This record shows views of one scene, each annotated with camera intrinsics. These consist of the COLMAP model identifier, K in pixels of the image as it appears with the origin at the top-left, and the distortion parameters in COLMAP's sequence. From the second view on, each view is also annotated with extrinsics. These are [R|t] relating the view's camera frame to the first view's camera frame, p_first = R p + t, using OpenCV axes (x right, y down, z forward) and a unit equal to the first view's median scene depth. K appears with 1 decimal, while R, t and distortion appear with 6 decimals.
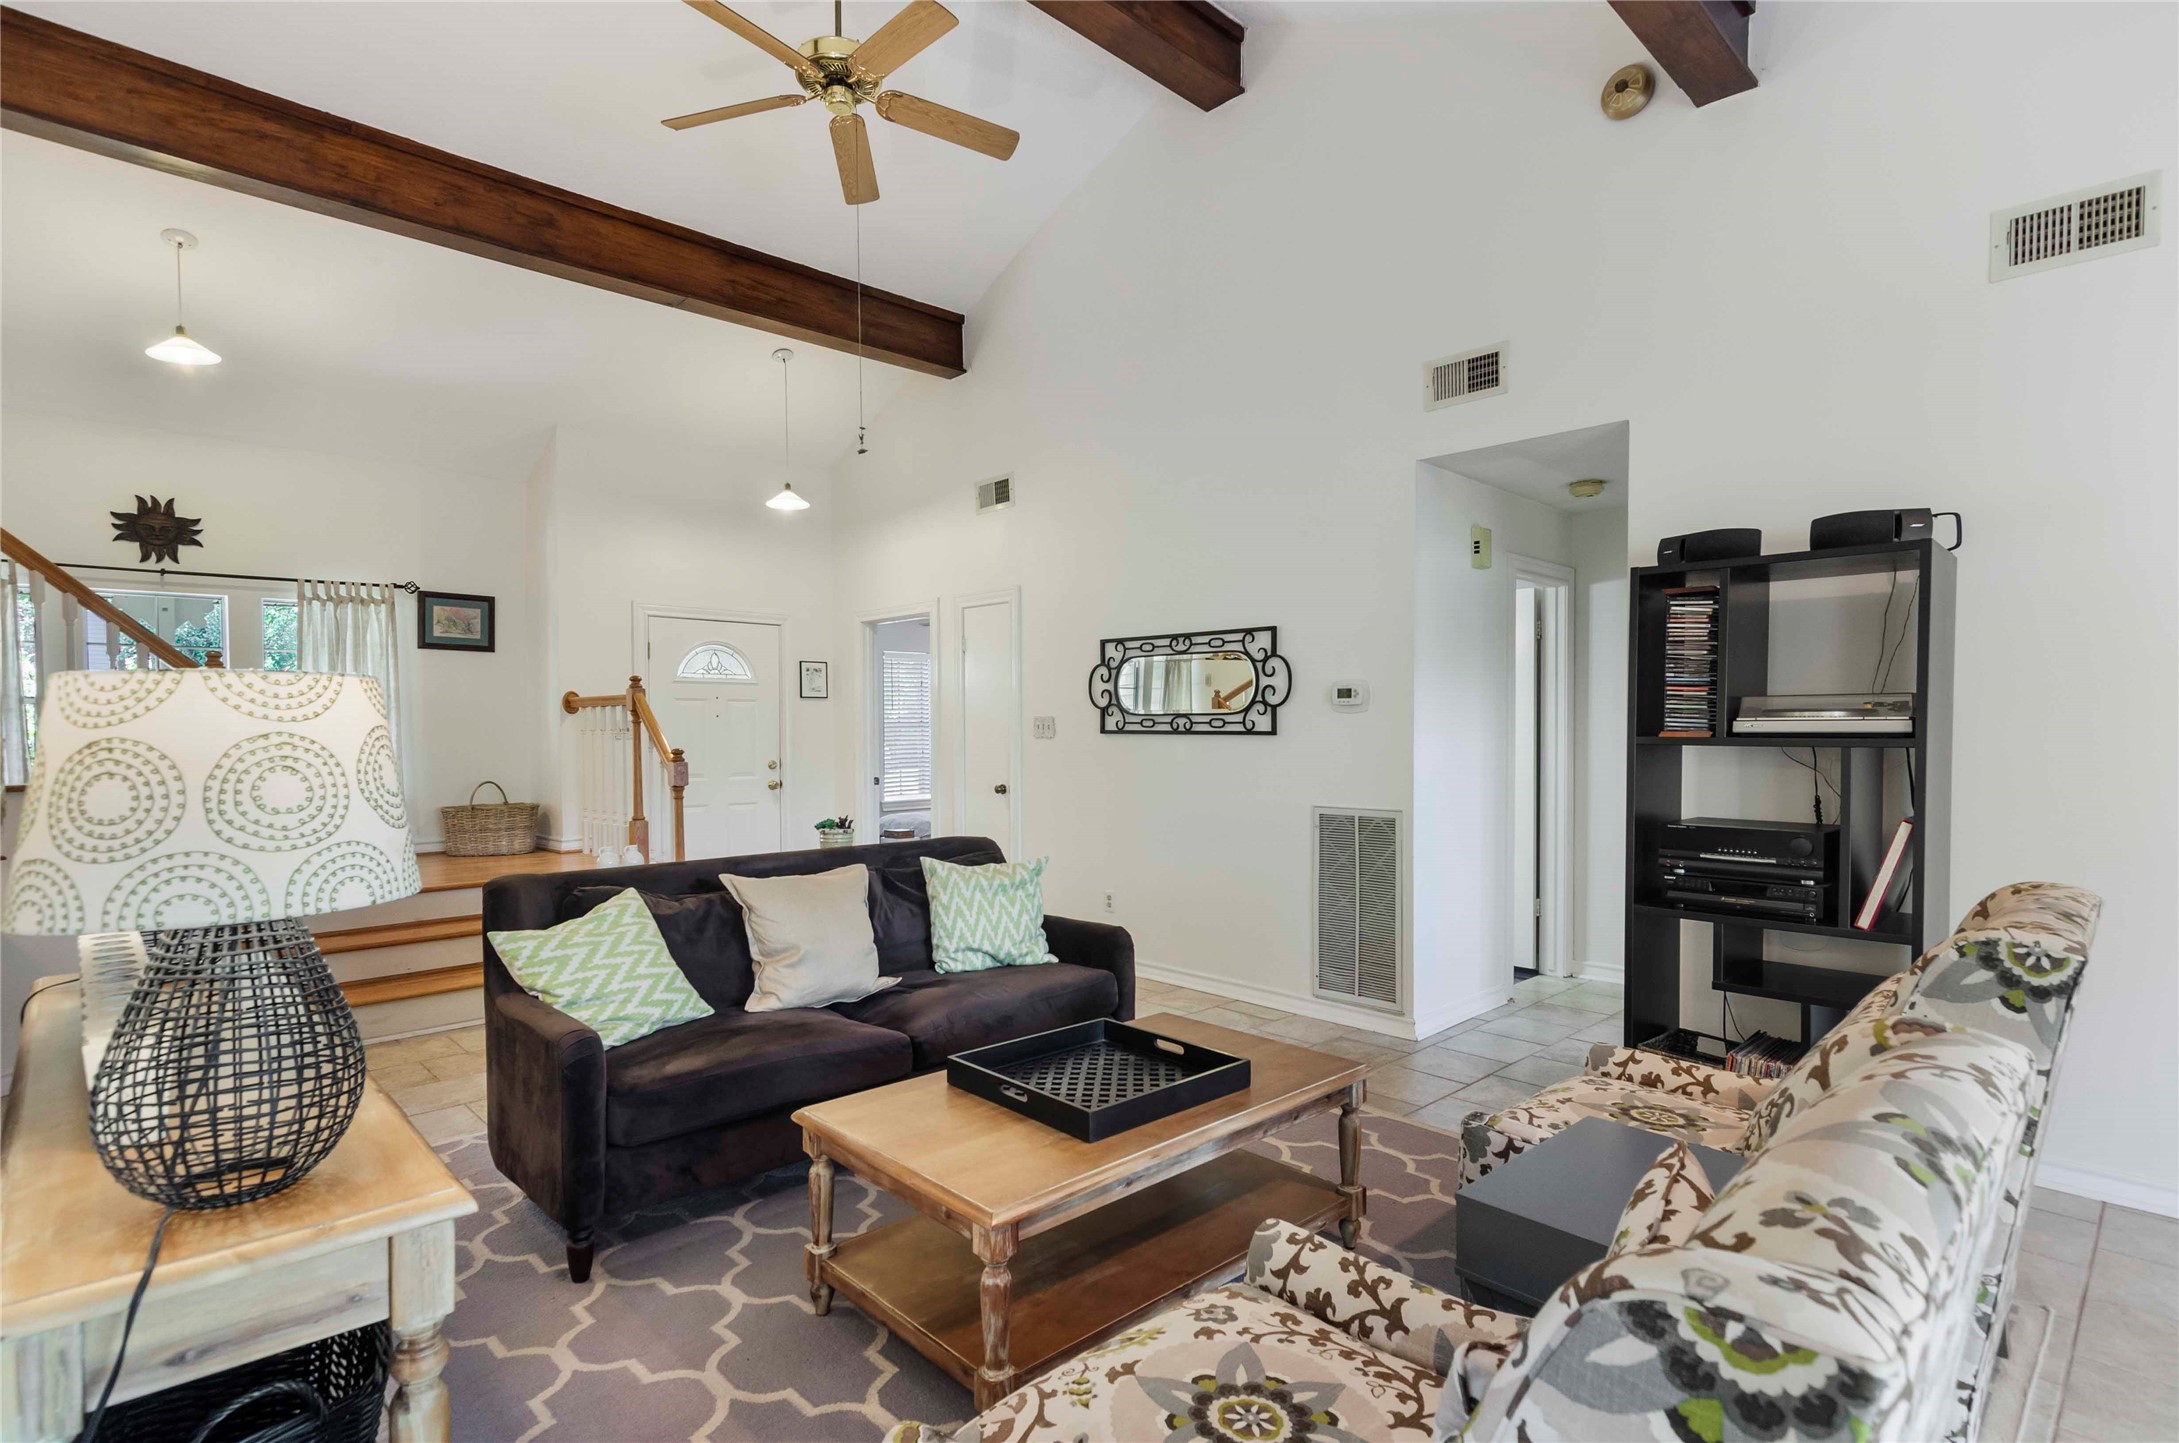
lens RADIAL K [[1072.2, 0, 1108.4], [0, 1072.2, 746.9], [0, 0, 1]] dist [0.014735, -0.000515]
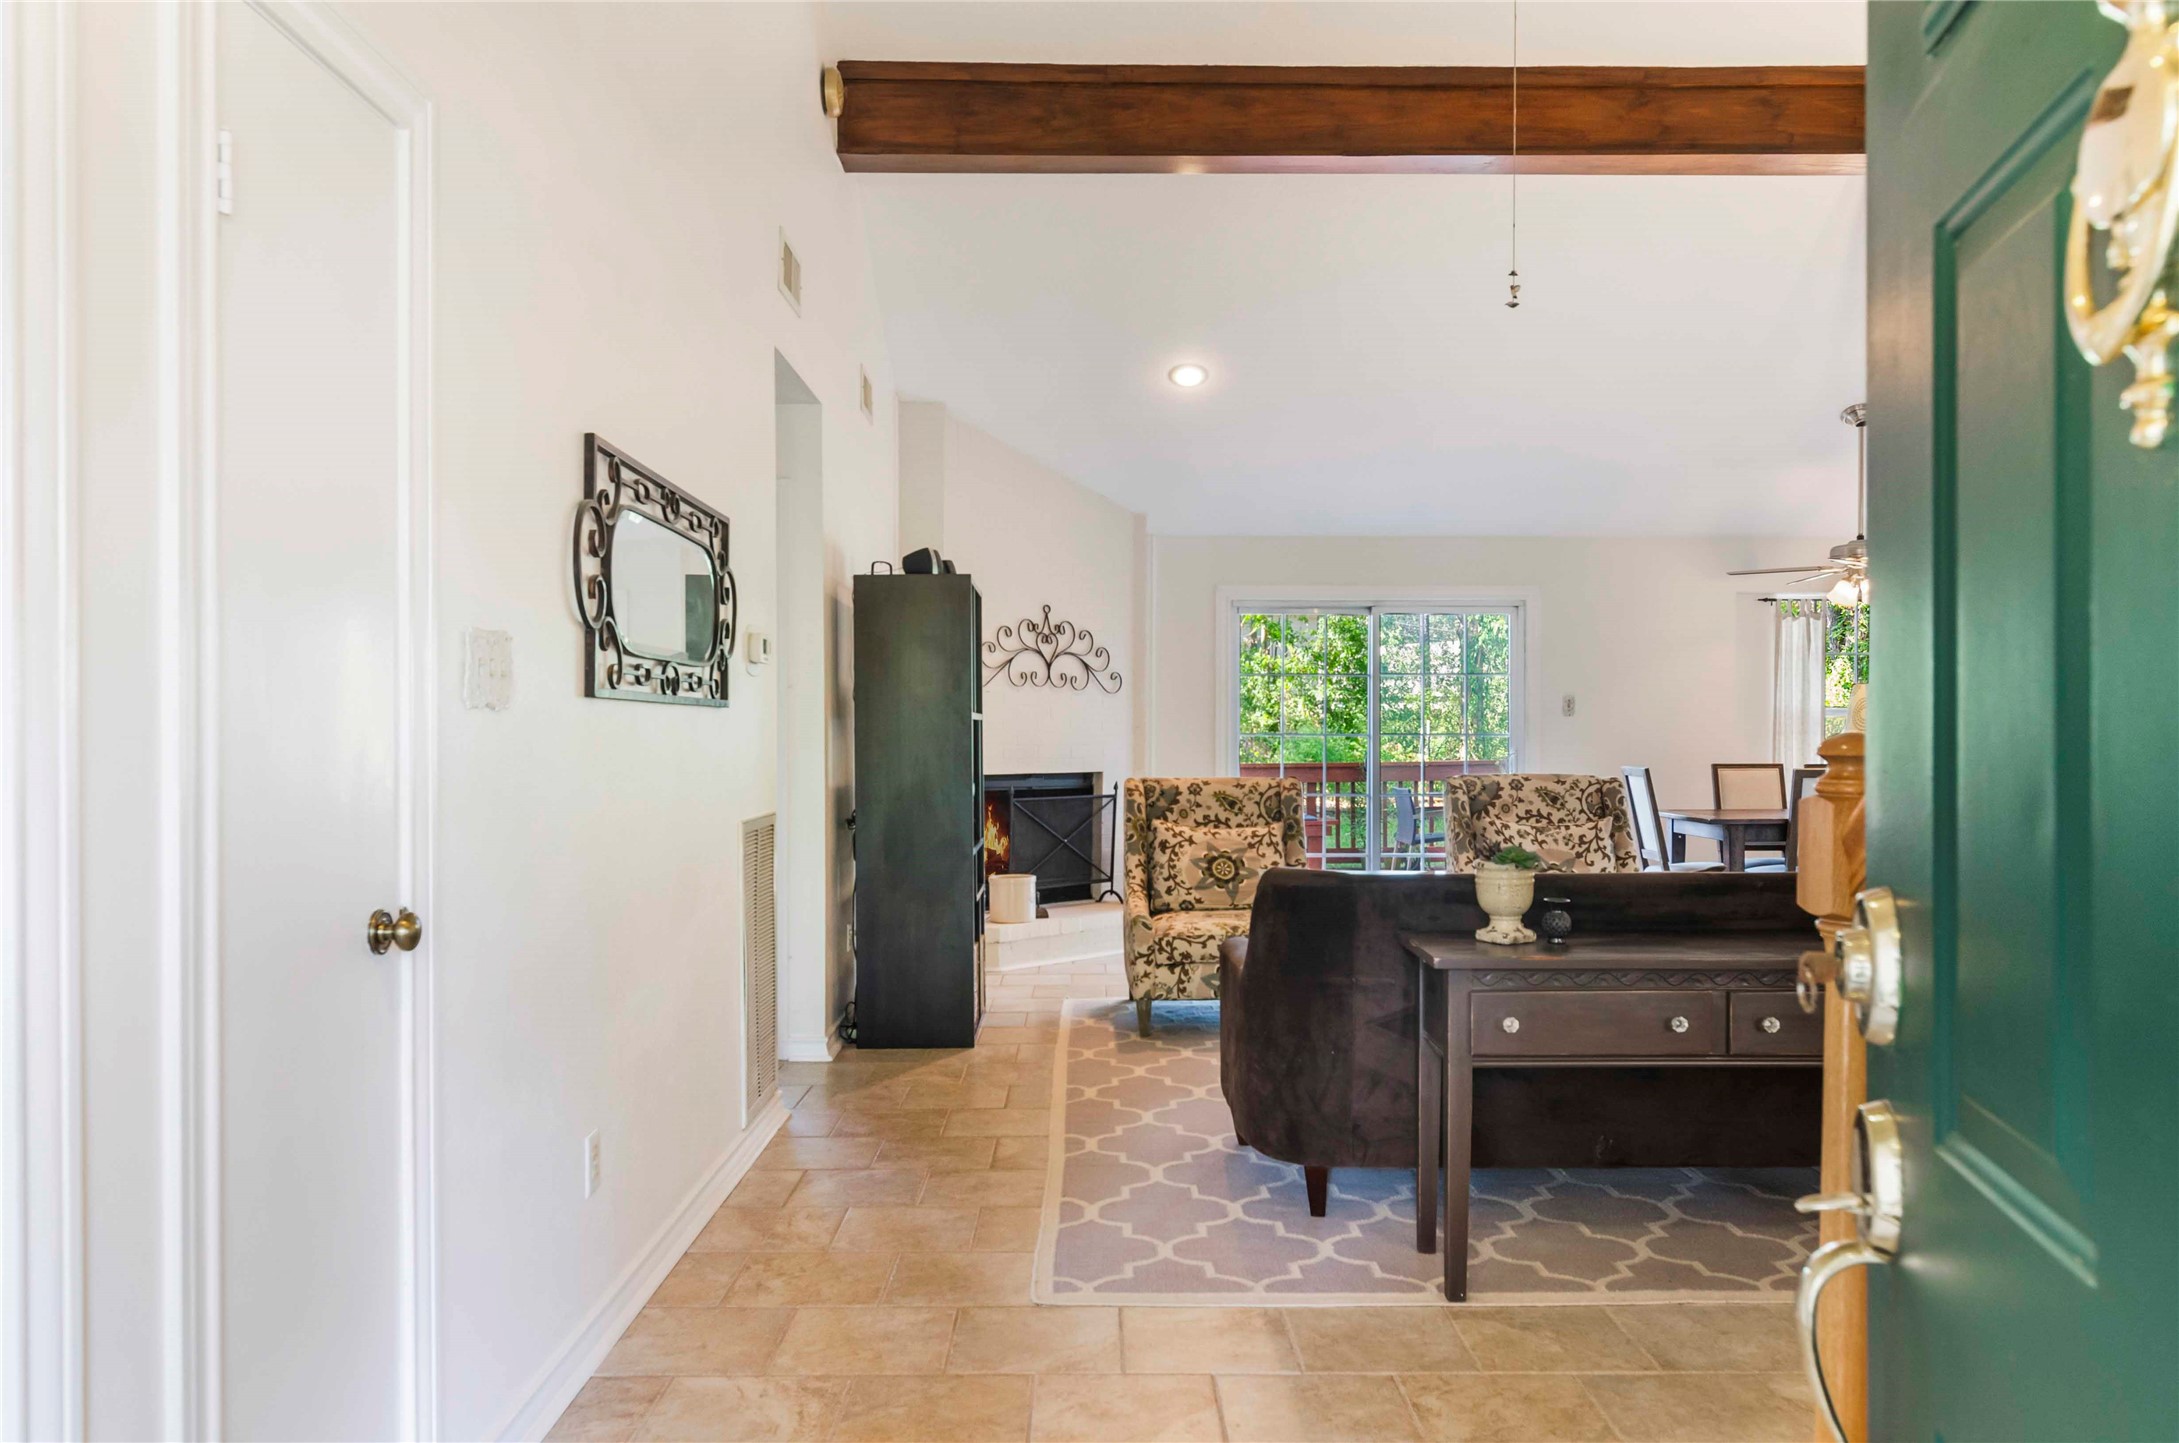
lens RADIAL K [[1525.0, 0, 1085.9], [0, 1525.0, 725.6], [0, 0, 1]] dist [-0.004705, 0.002367]
pose [[-0.709592, 0.005234, 0.704593, -0.548502], [0.017007, 0.999808, 0.009700, -0.005657], [-0.704407, 0.018866, -0.709545, 1.428762]]
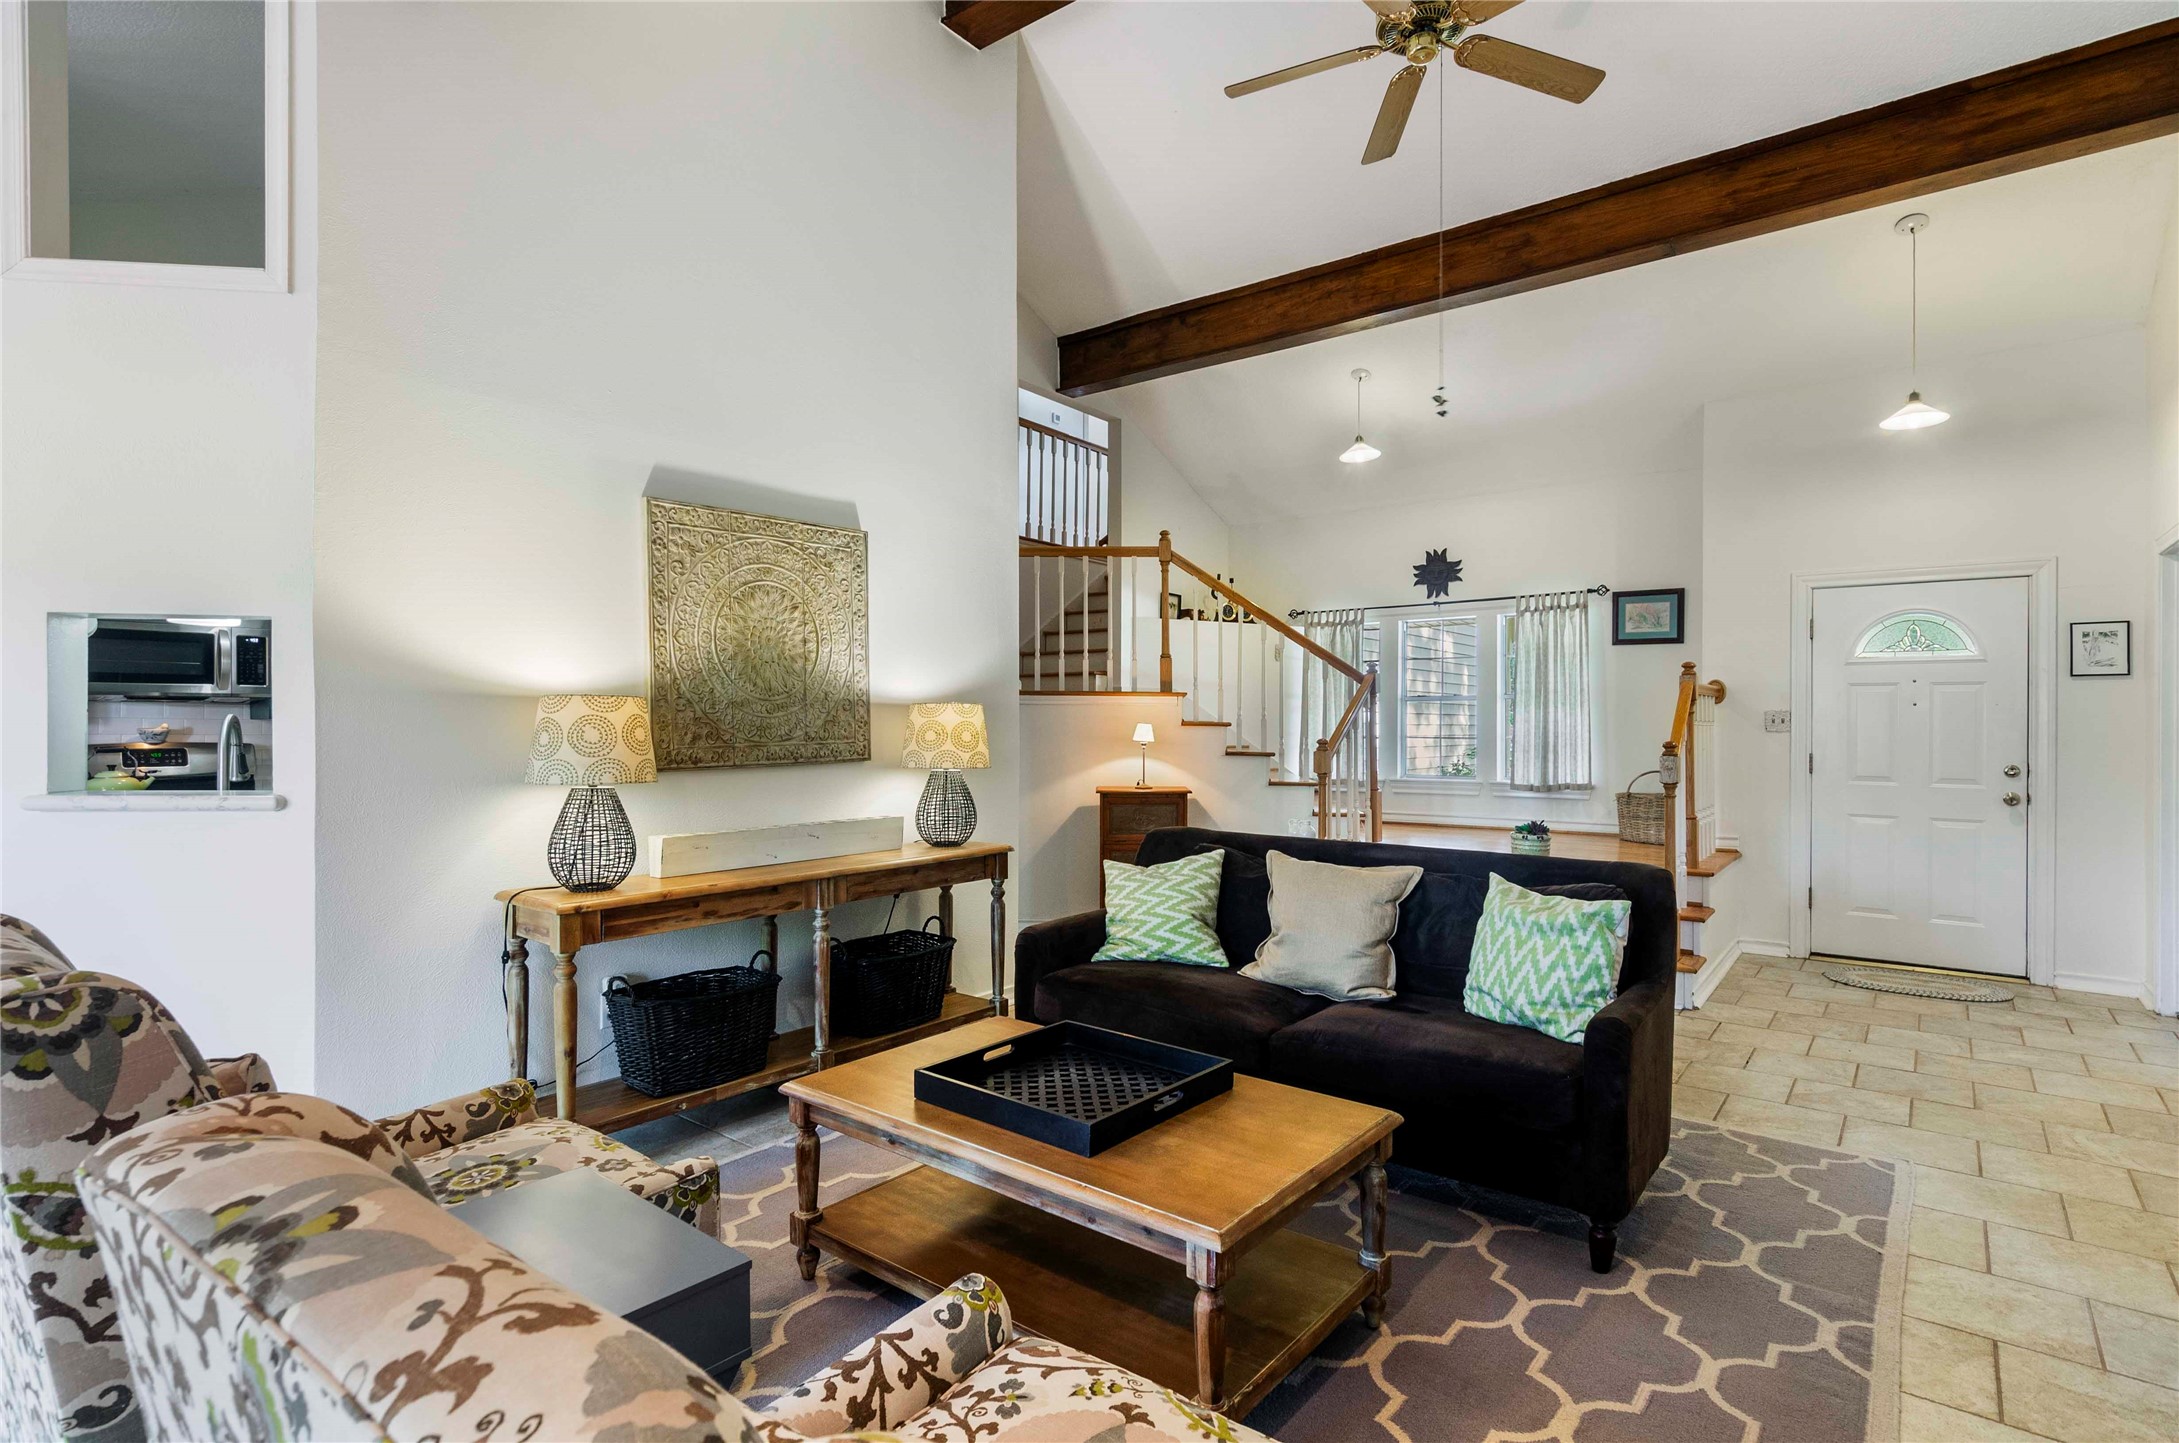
lens RADIAL K [[1094.7, 0, 1091.1], [0, 1094.7, 714.1], [0, 0, 1]] dist [0.002168, 0.000693]
pose [[0.130725, -0.000857, -0.991418, 0.484235], [-0.021818, 0.999755, -0.003741, -0.009064], [0.991179, 0.022120, 0.130675, 0.437214]]
